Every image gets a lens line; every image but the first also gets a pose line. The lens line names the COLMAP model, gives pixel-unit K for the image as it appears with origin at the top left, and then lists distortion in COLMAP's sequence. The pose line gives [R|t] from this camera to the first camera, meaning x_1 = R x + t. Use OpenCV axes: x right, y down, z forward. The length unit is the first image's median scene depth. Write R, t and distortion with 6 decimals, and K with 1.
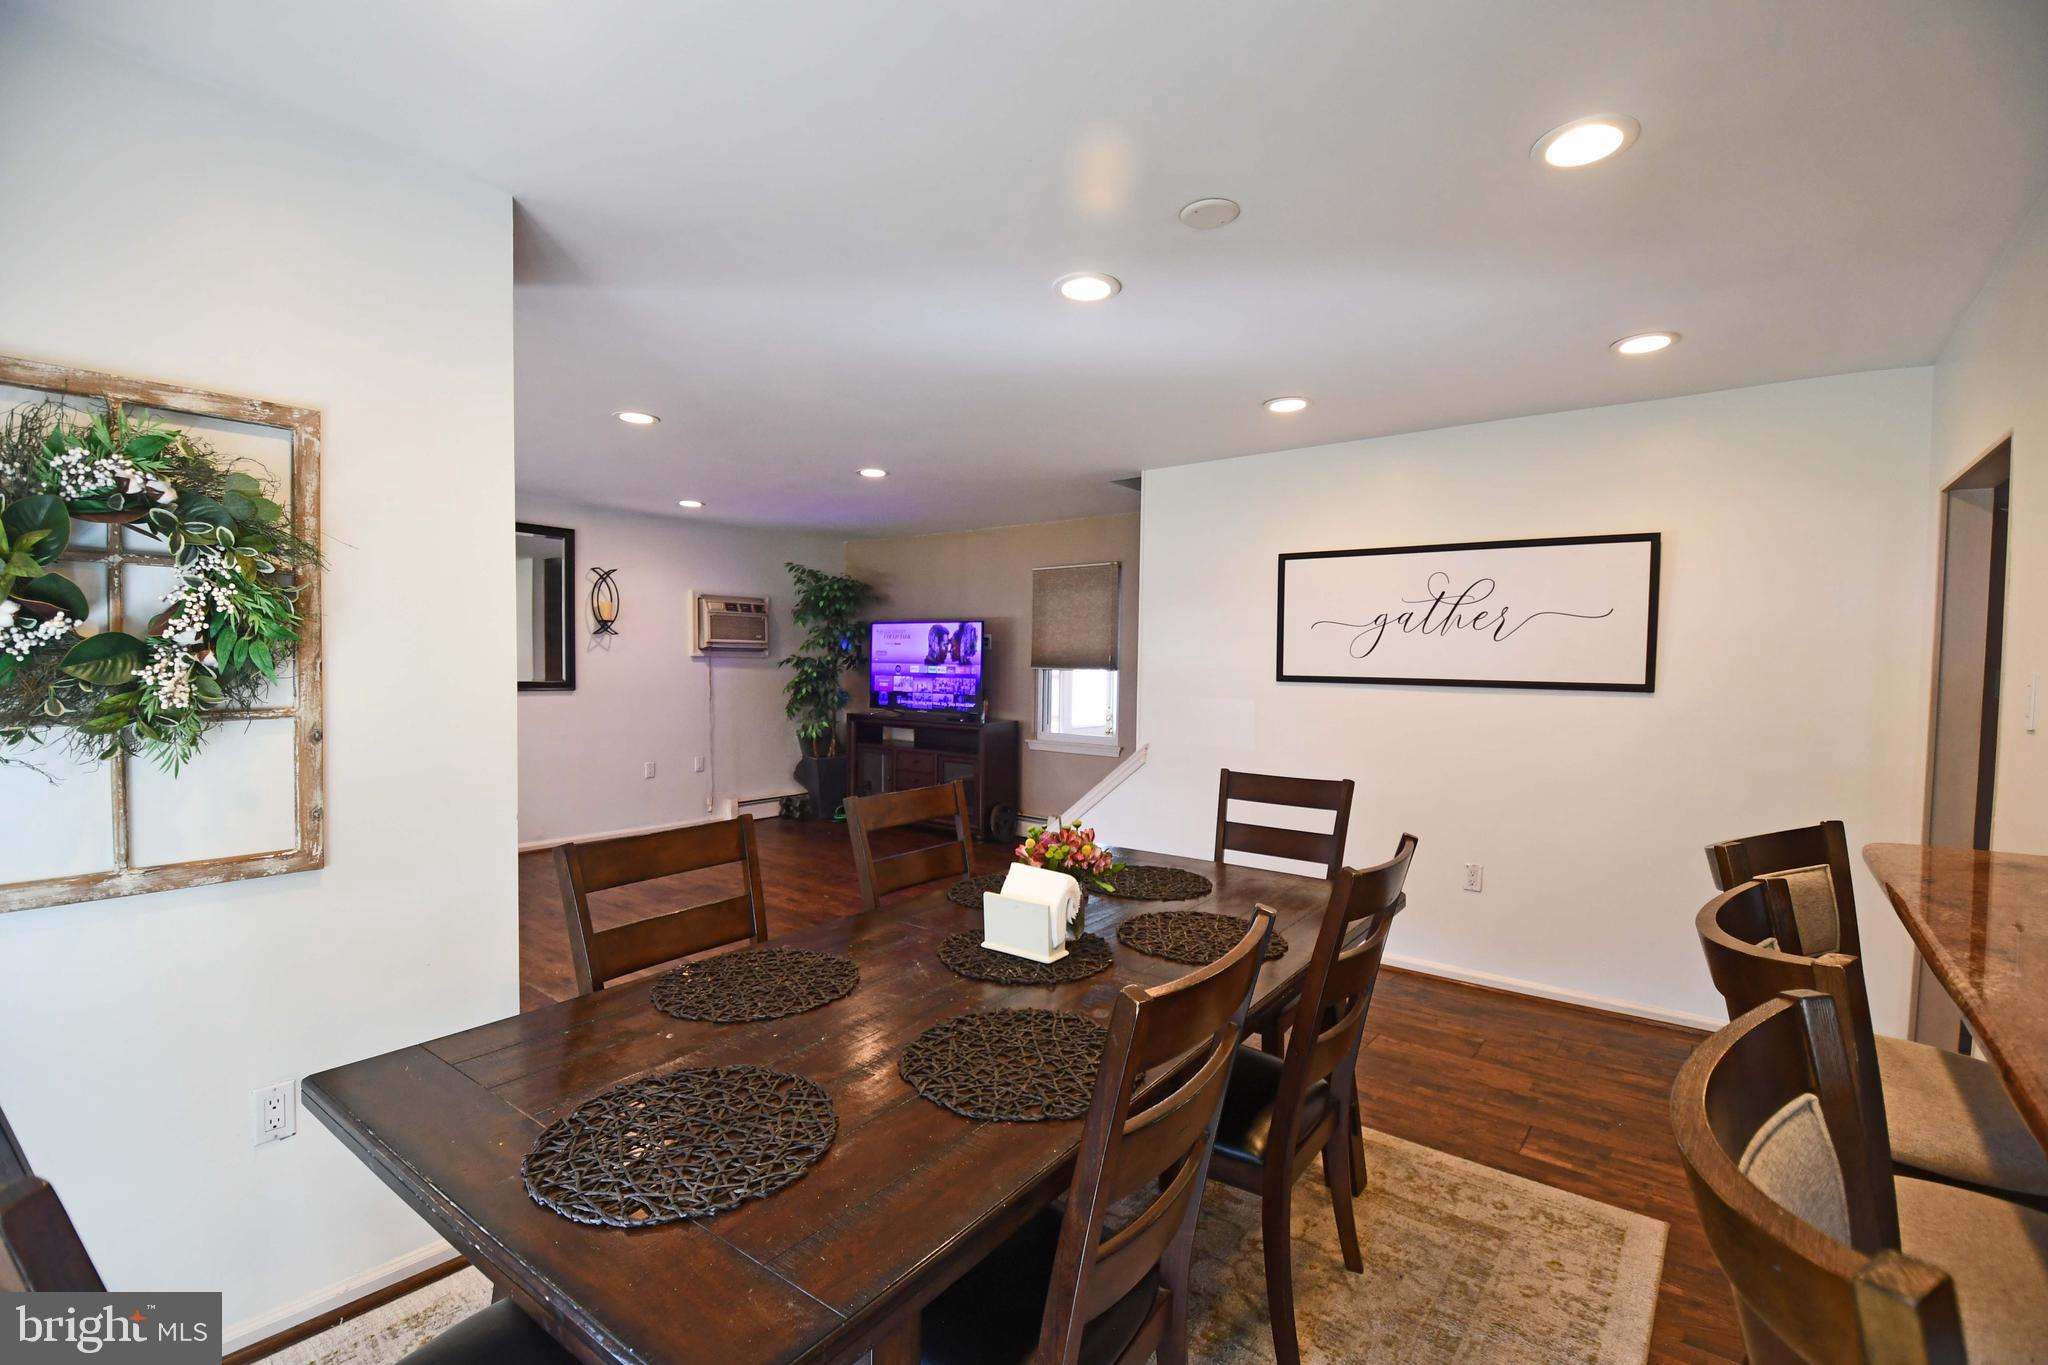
lens RADIAL K [[902.9, 0, 1024.0], [0, 902.9, 682.5], [0, 0, 1]] dist [-0.021175, -0.000307]
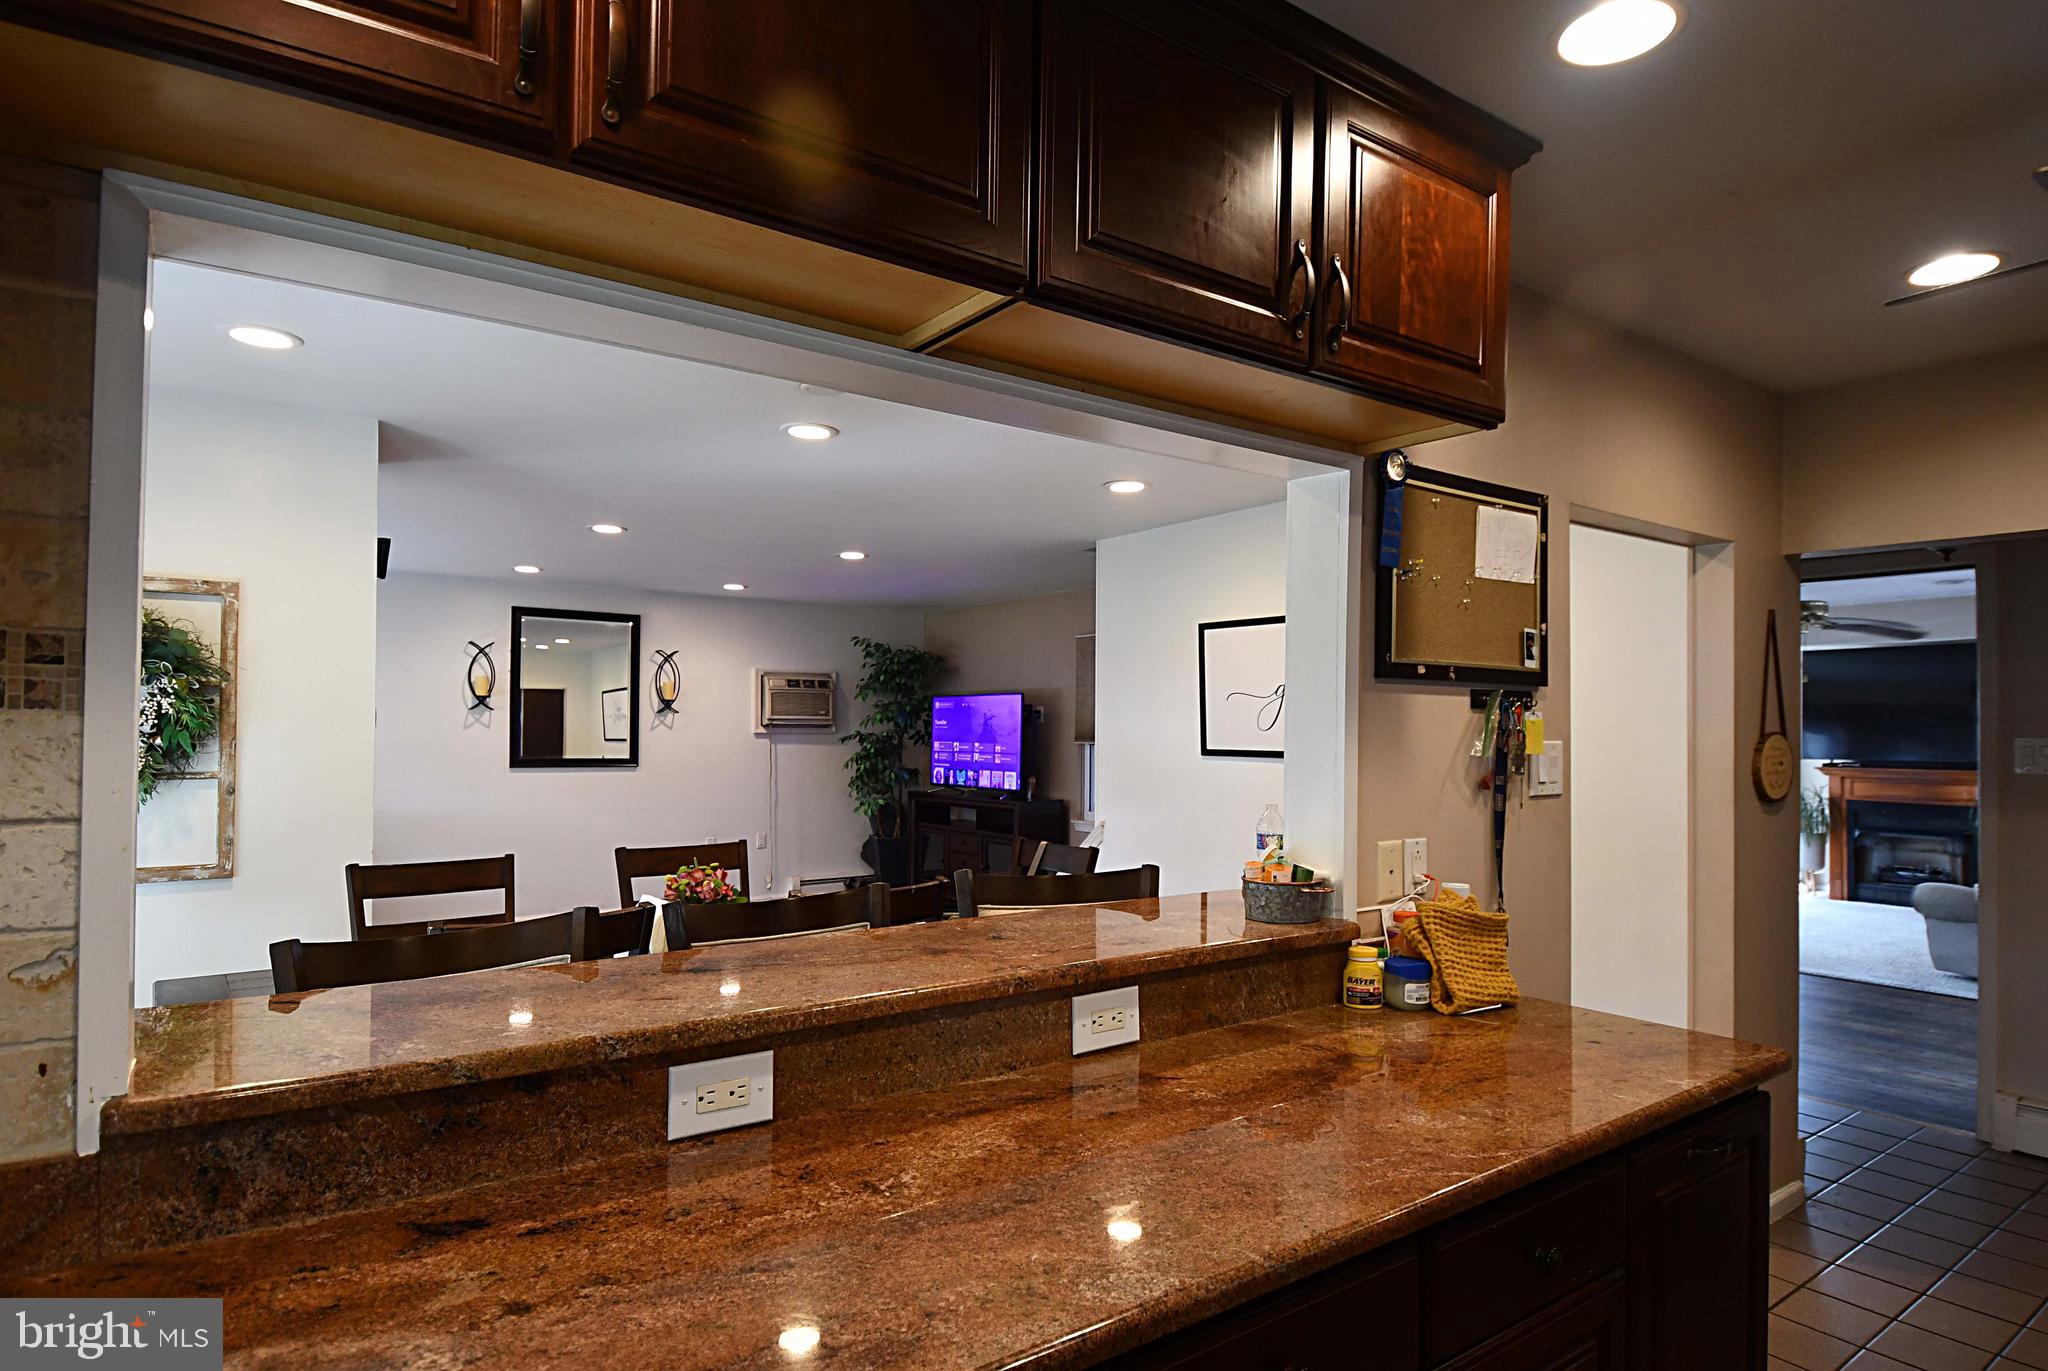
lens RADIAL K [[1120.8, 0, 1024.0], [0, 1120.8, 685.5], [0, 0, 1]] dist [-0.000884, -0.000702]
pose [[0.960941, -0.020567, -0.275988, 0.375212], [0.001966, 0.997717, -0.067506, 0.004170], [0.276746, 0.064326, 0.958788, -0.173451]]
